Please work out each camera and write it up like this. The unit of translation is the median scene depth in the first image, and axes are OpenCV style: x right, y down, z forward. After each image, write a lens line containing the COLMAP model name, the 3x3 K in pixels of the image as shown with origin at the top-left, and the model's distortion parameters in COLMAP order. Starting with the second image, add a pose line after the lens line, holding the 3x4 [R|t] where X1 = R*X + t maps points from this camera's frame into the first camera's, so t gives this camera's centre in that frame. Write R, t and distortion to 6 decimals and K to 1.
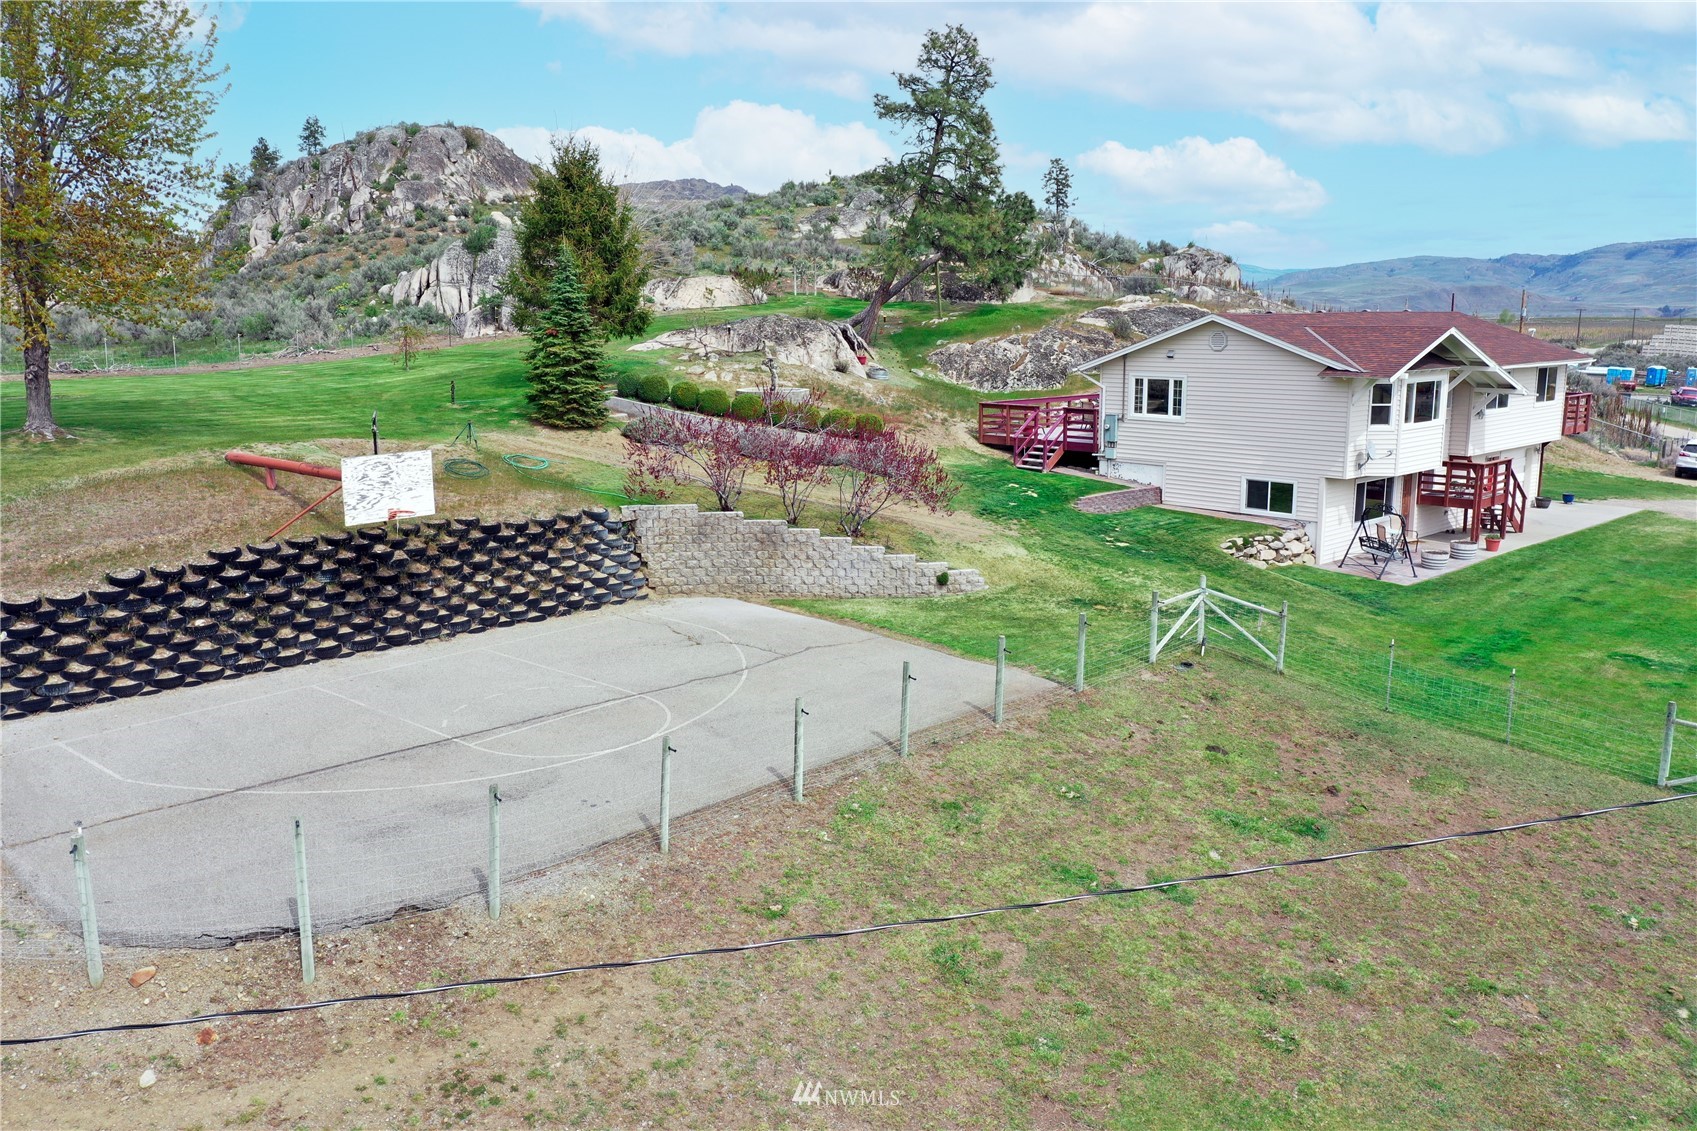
lens RADIAL K [[1346.7, 0, 848.5], [0, 1346.7, 565.5], [0, 0, 1]] dist [0.000699, 0.003716]
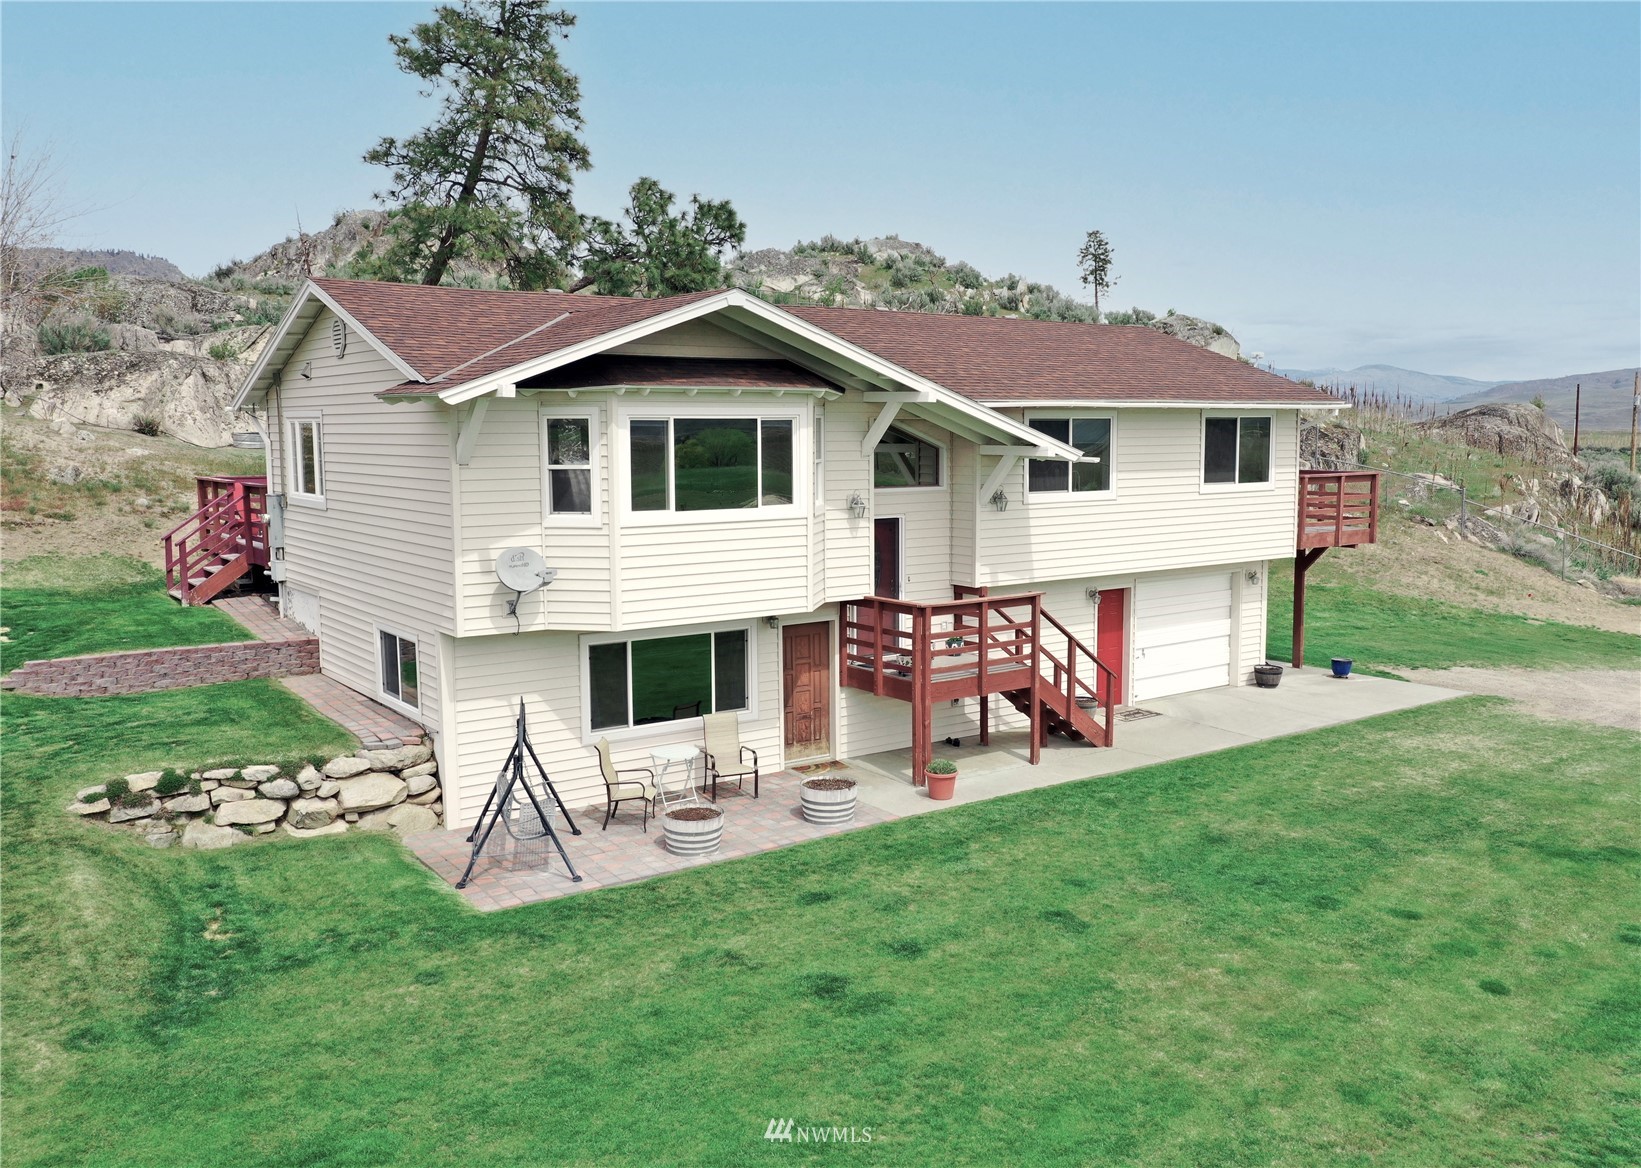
lens RADIAL K [[1394.2, 0, 870.0], [0, 1394.2, 578.3], [0, 0, 1]] dist [-0.010912, 0.001222]
pose [[0.993422, 0.013992, -0.113653, 0.645555], [-0.022694, 0.996877, -0.075639, -0.061457], [0.112239, 0.077720, 0.990637, 0.675553]]
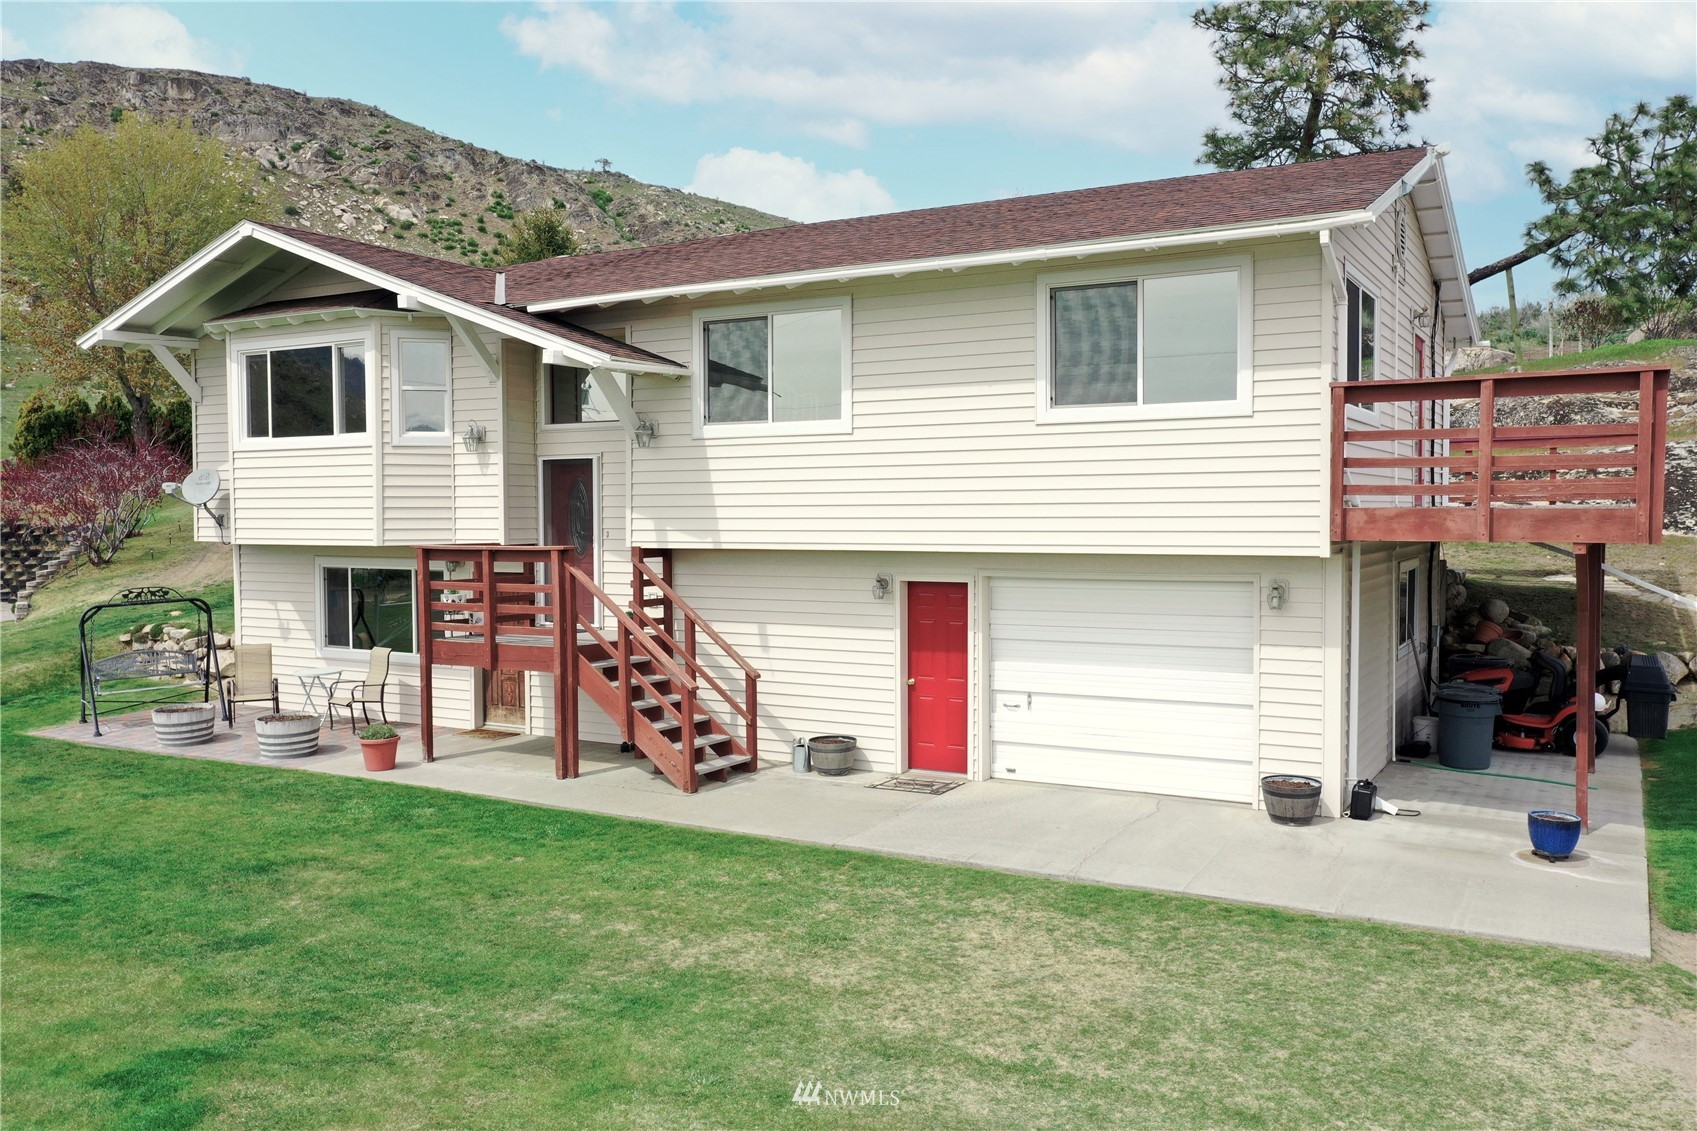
lens RADIAL K [[1346.7, 0, 848.5], [0, 1346.7, 565.5], [0, 0, 1]] dist [0.000699, 0.003716]
pose [[0.286439, 0.042663, -0.957148, 1.123144], [-0.176345, 0.984288, -0.008901, -0.112247], [0.941730, 0.171338, 0.289462, 1.281525]]
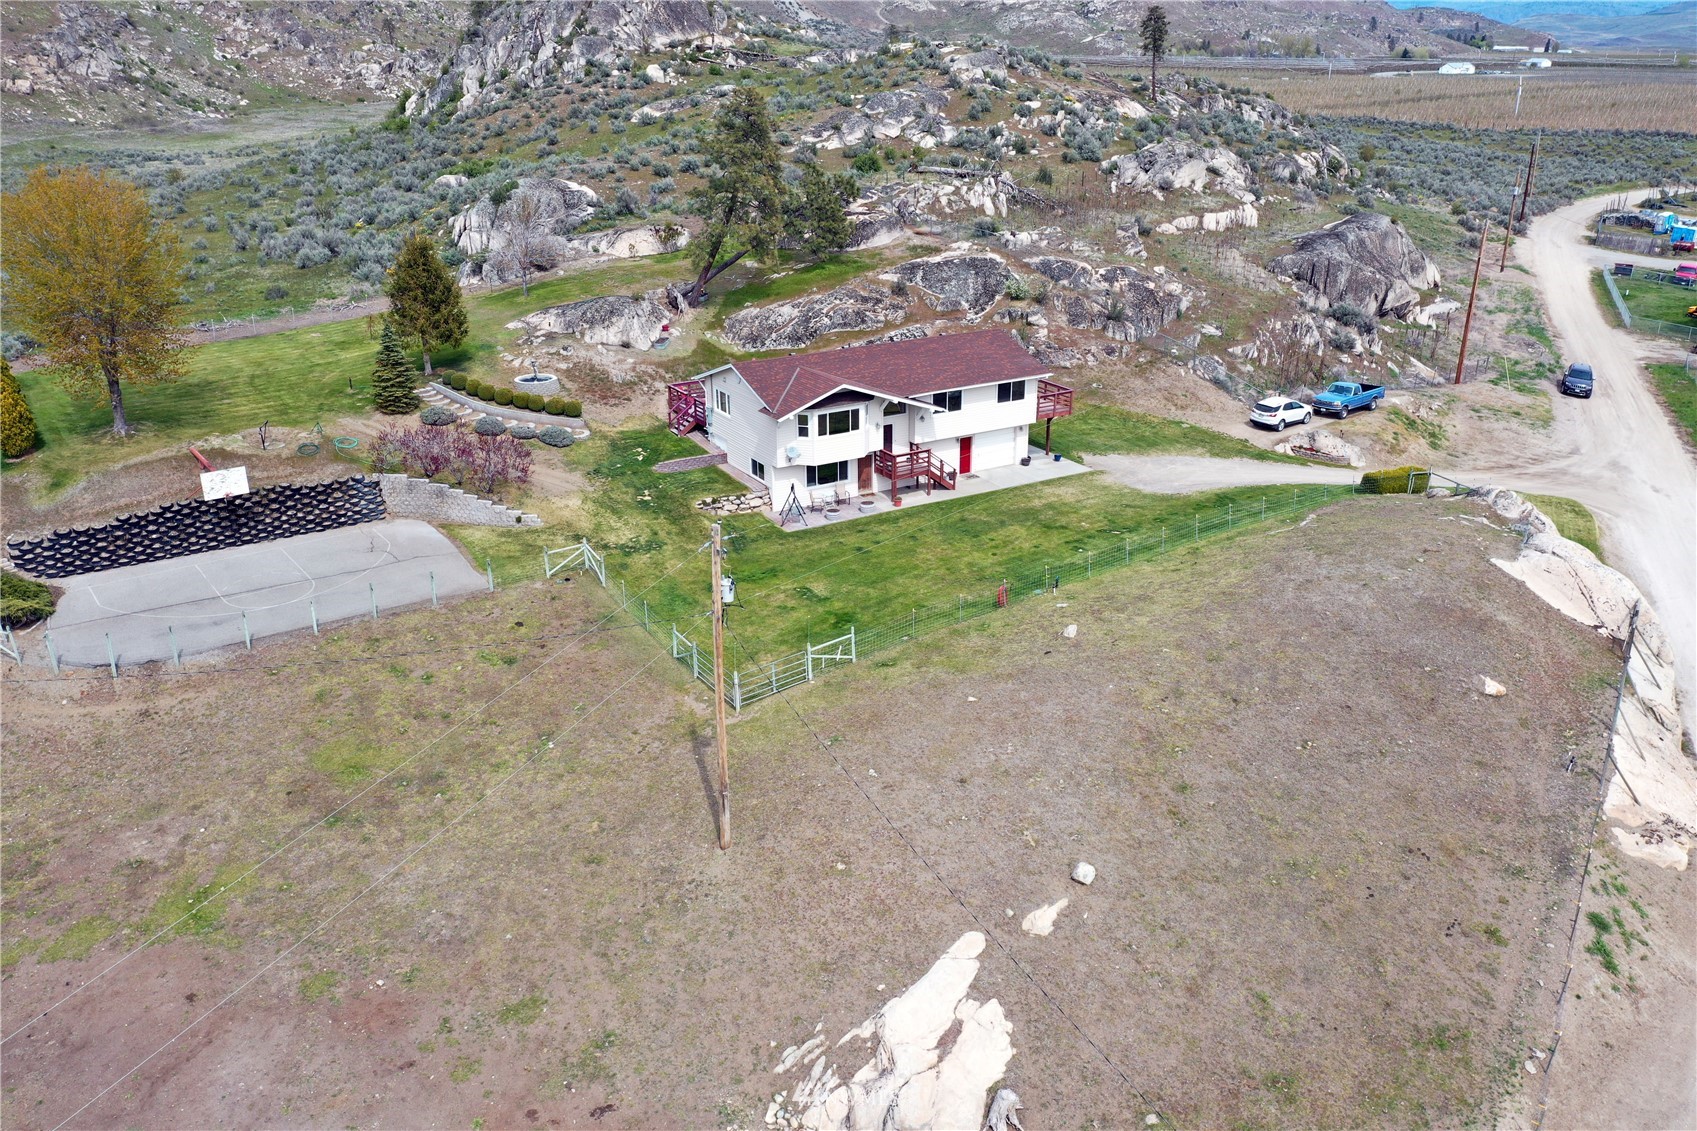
lens RADIAL K [[1346.7, 0, 848.5], [0, 1346.7, 565.5], [0, 0, 1]] dist [0.000699, 0.003716]
pose [[0.973501, 0.078539, -0.214772, 1.007215], [-0.037891, 0.981590, 0.187204, -0.324154], [0.225521, -0.174105, 0.958555, -0.848976]]
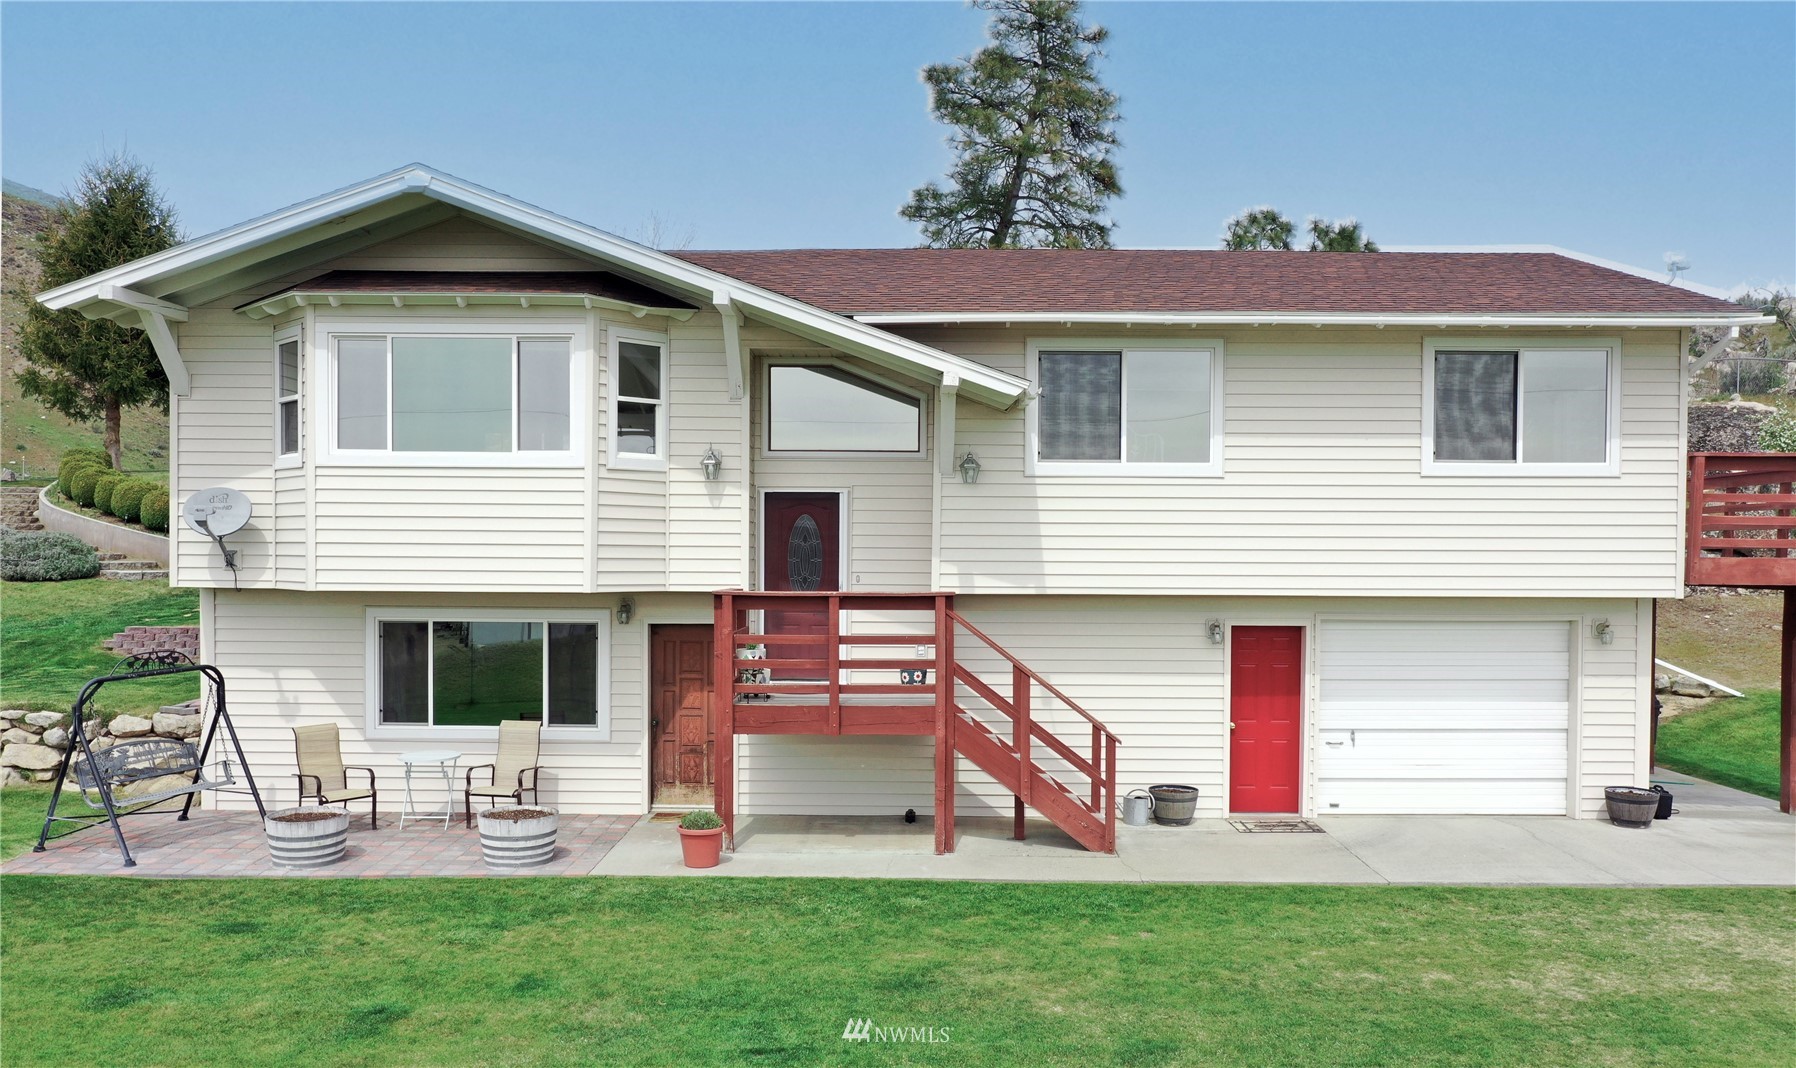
lens RADIAL K [[1429.7, 0, 899.7], [0, 1429.7, 597.5], [0, 0, 1]] dist [-0.004057, -0.005861]
pose [[0.719112, 0.027792, -0.694338, 0.943815], [-0.139382, 0.984662, -0.104943, -0.055670], [0.680772, 0.172244, 0.711956, 1.000230]]
